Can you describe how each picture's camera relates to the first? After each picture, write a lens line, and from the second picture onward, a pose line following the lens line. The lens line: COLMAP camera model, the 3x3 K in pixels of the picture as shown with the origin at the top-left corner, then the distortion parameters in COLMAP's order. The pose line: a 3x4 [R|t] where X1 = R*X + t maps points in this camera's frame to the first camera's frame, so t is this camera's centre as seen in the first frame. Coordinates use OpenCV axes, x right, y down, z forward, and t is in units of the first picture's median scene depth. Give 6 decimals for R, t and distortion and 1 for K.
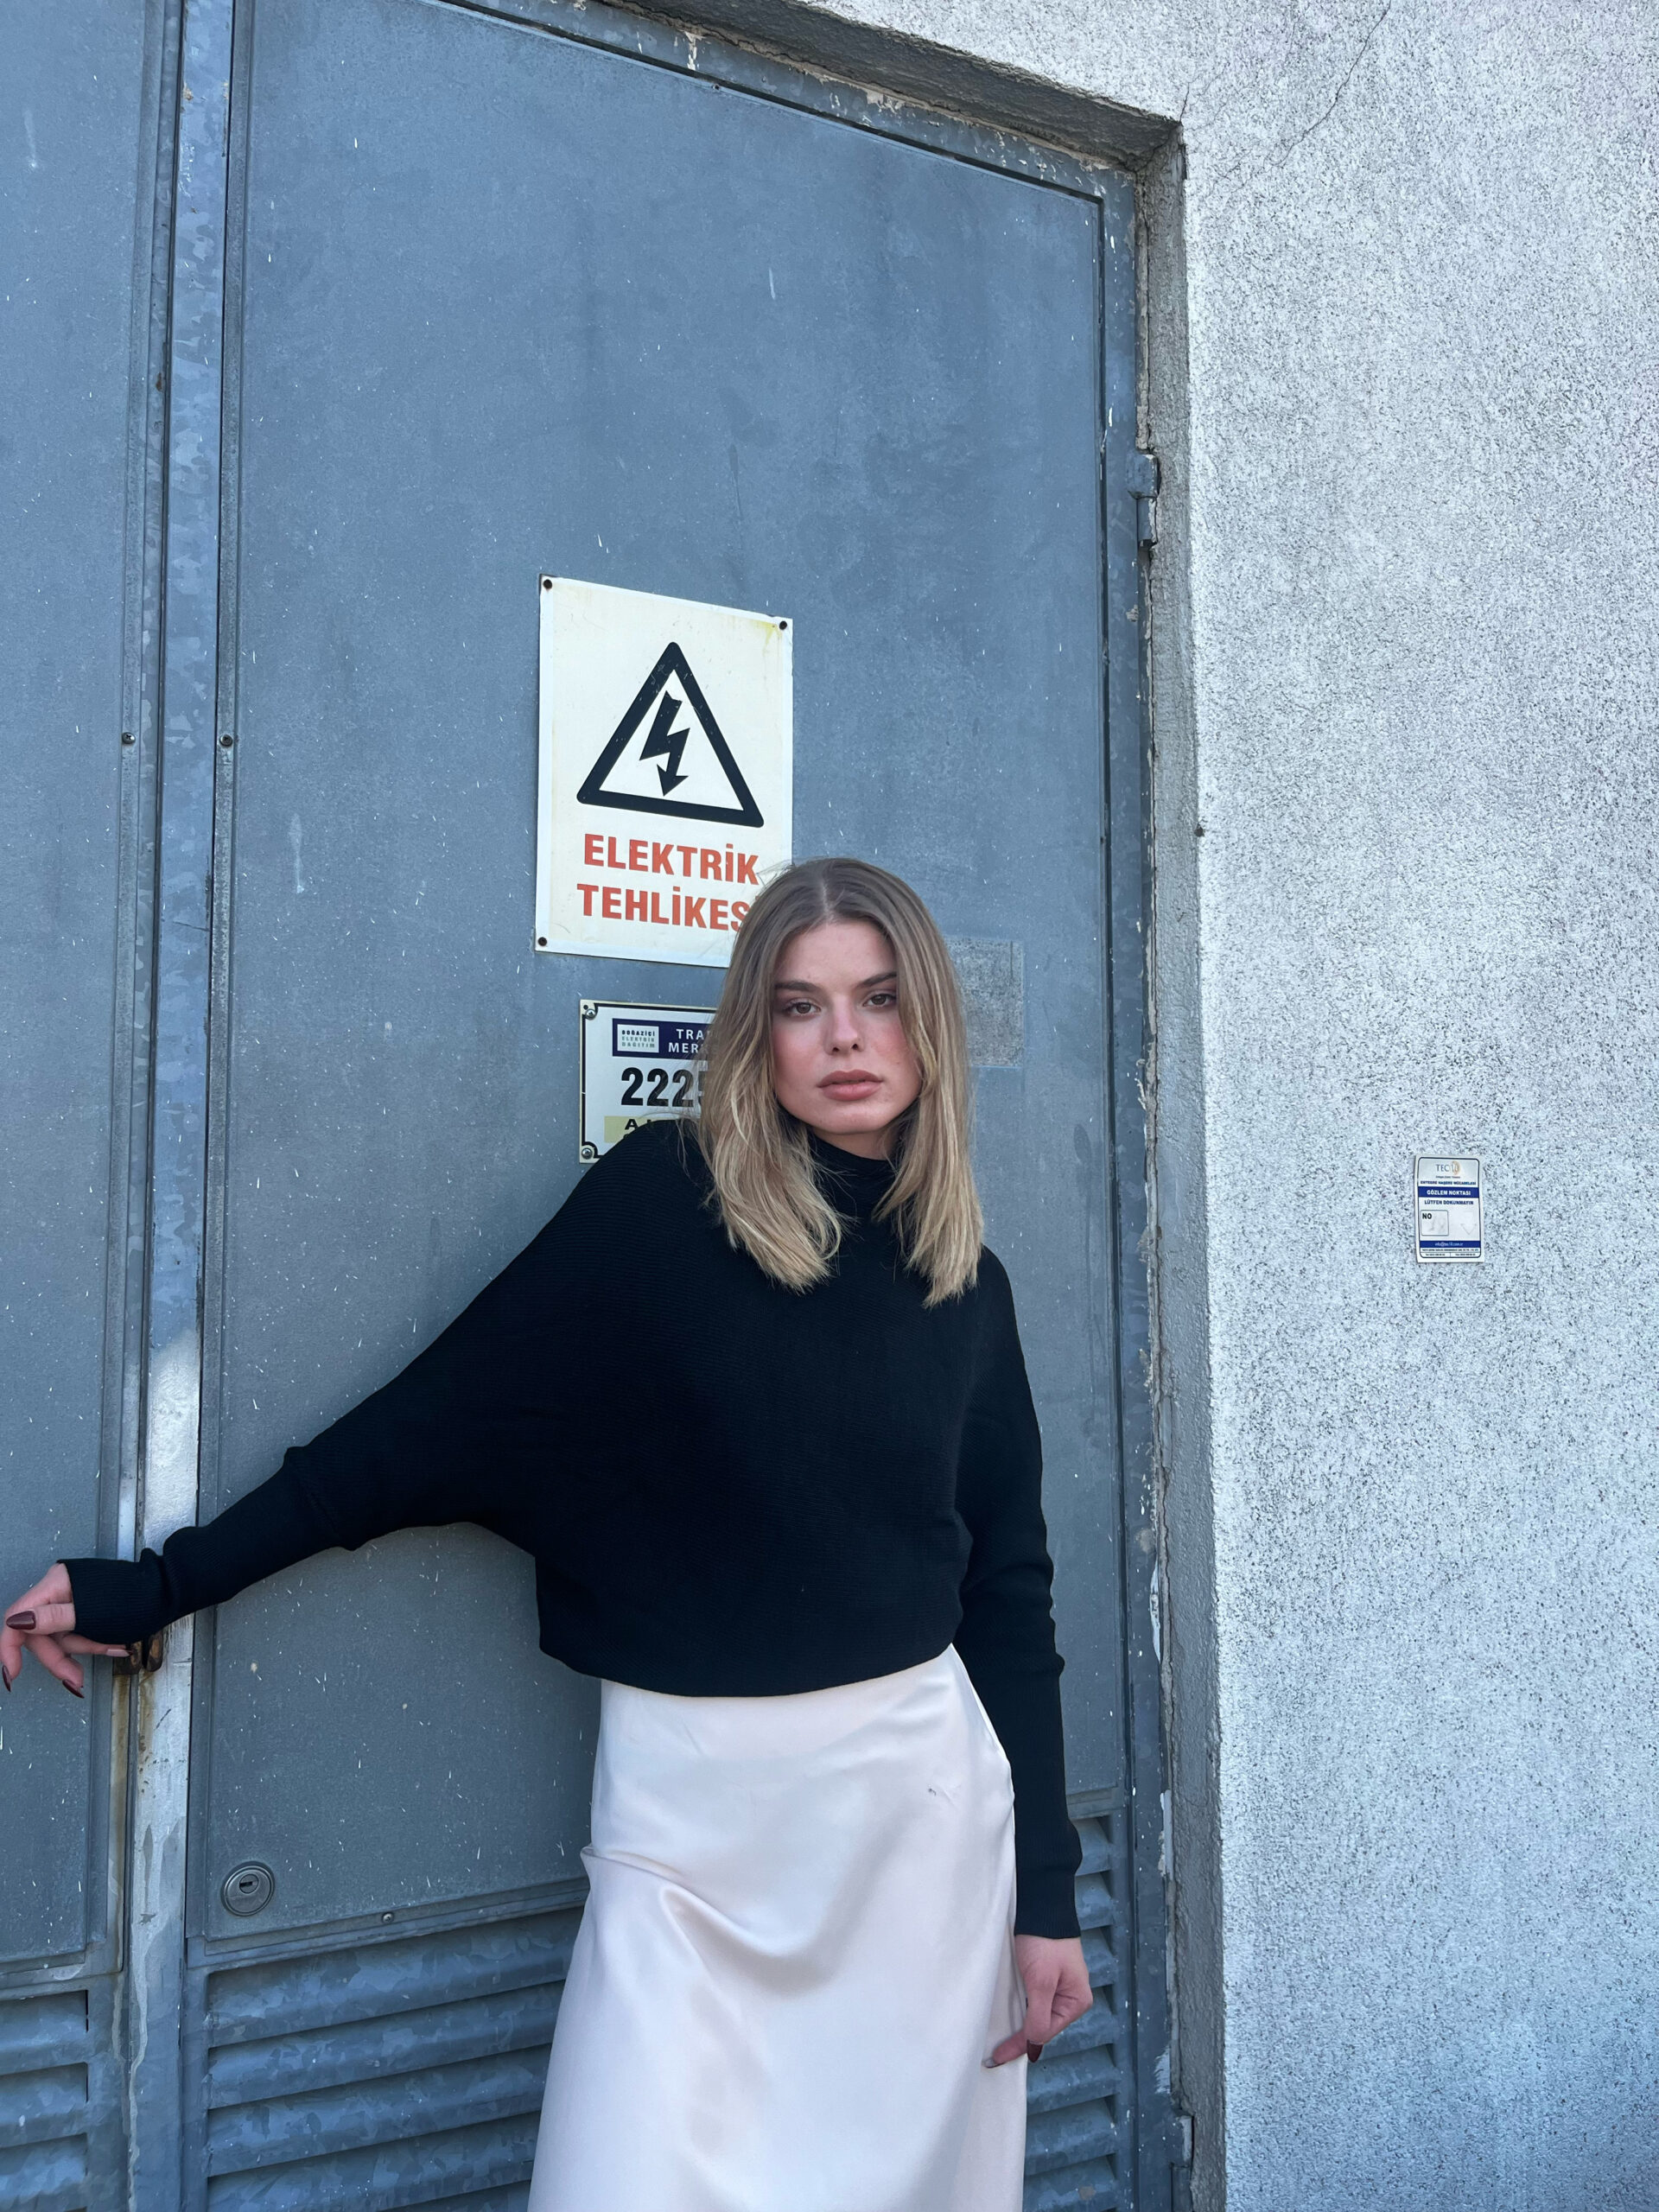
lens RADIAL K [[1675.4, 0, 837.2], [0, 1675.4, 1113.8], [0, 0, 1]] dist [0.065205, -0.102774]
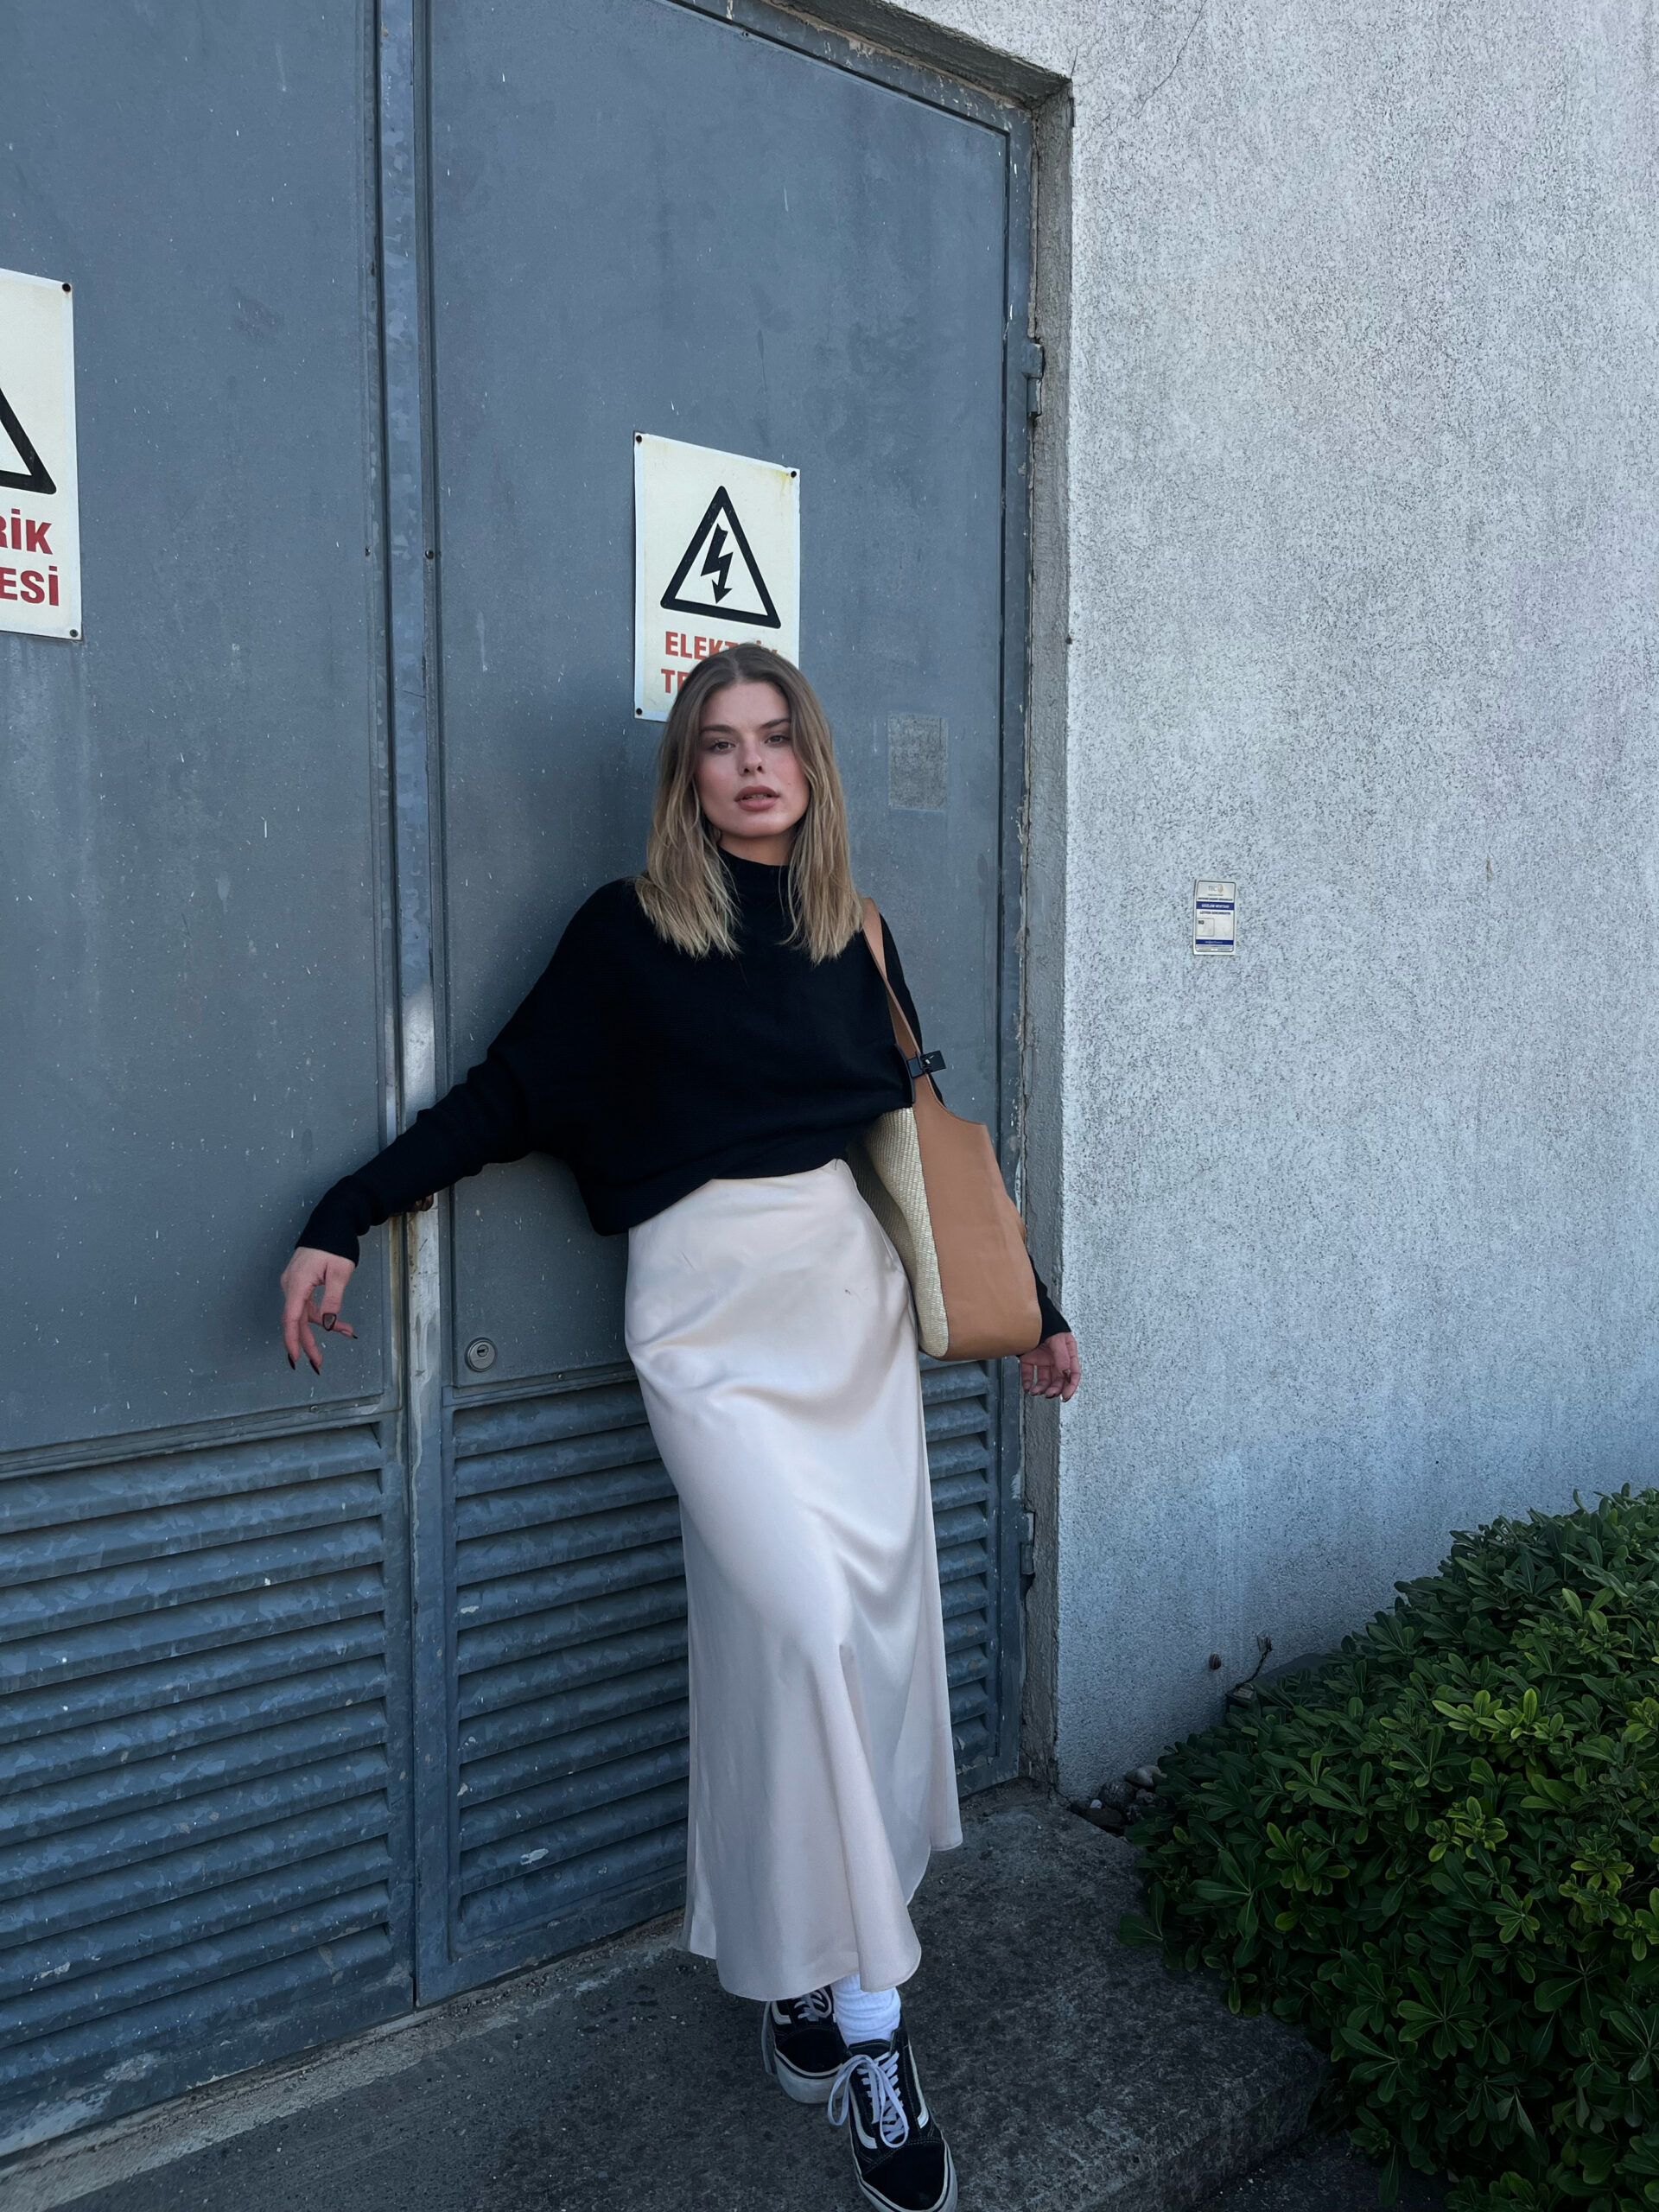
lens RADIAL K [[1675.4, 0, 820.2], [0, 1675.4, 1102.1], [0, 0, 1]] dist [0.065205, -0.102774]
pose [[0.980544, -0.010446, 0.196023, -0.263675], [-0.018825, 0.988977, 0.146866, 0.008506], [-0.195397, -0.147699, 0.969539, -0.364333]]
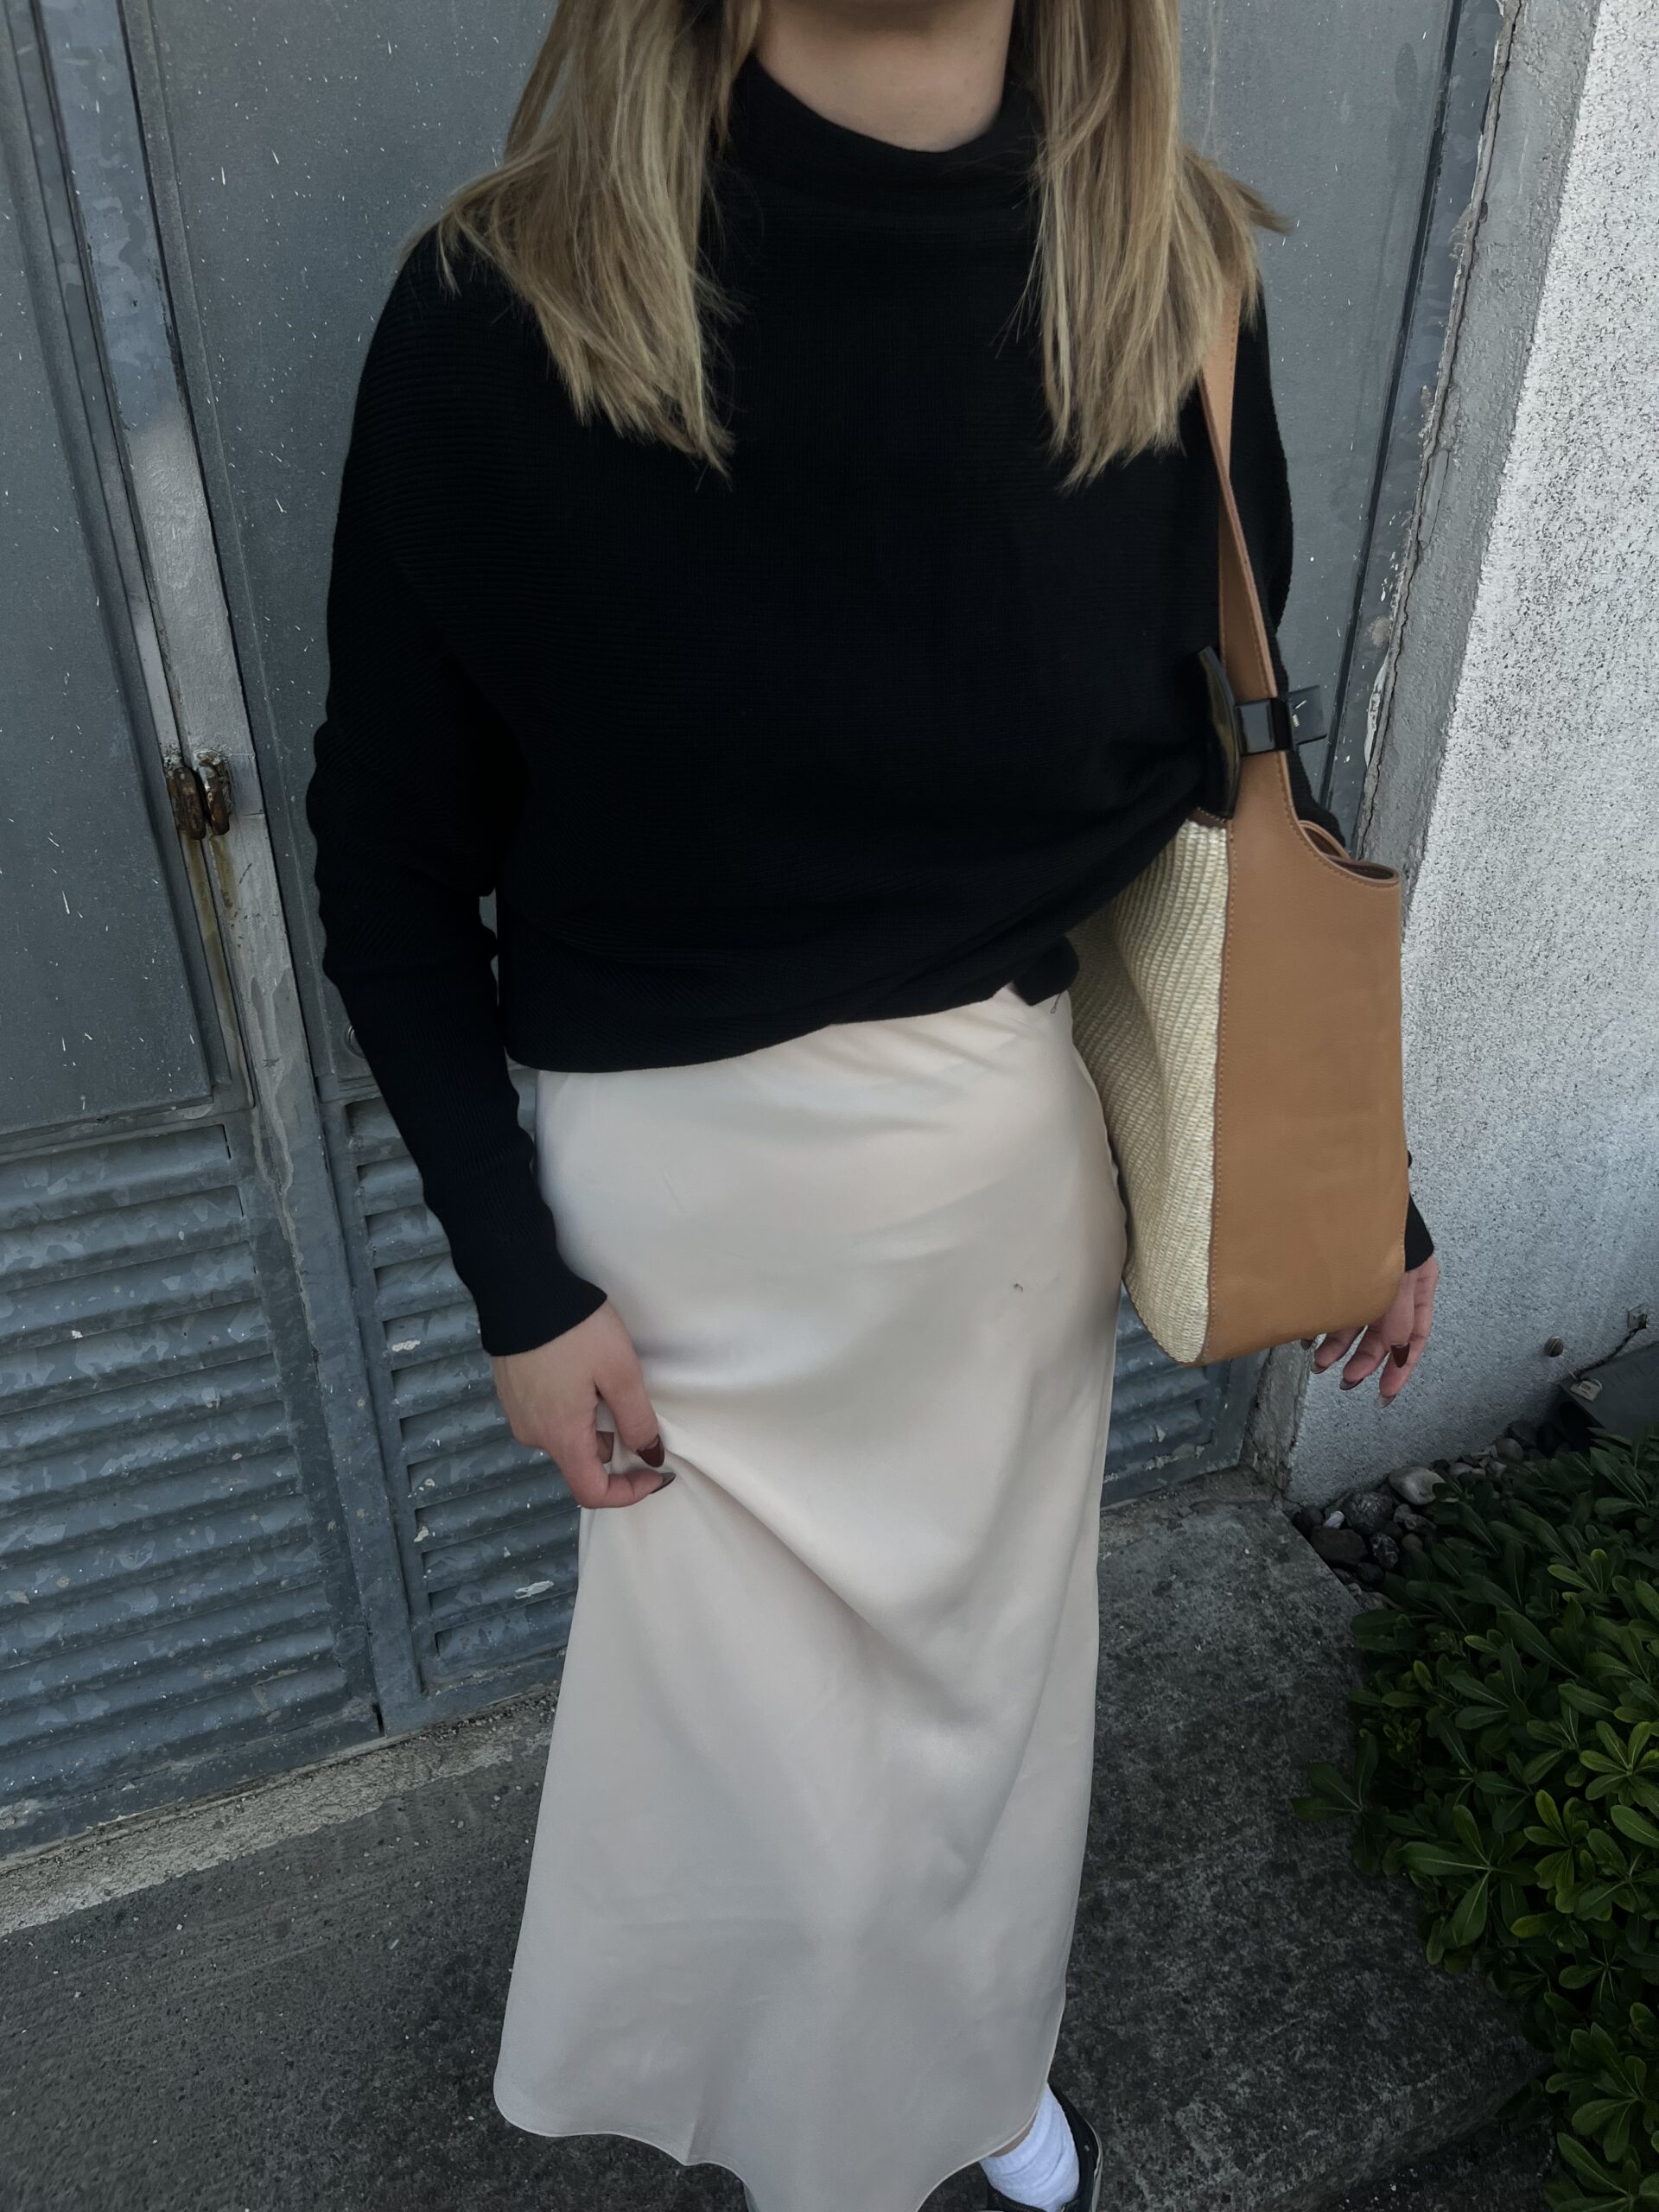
lens RADIAL K [[1686.4, 0, 846.2], [0, 1686.4, 1082.4], [0, 0, 1]] dist [0.045830, -0.068894]
pose [[0.998867, 0.037964, -0.028688, -0.045347], [-0.013202, 0.800314, 0.599436, -0.064457], [0.045716, -0.598378, 0.799908, 0.191672]]
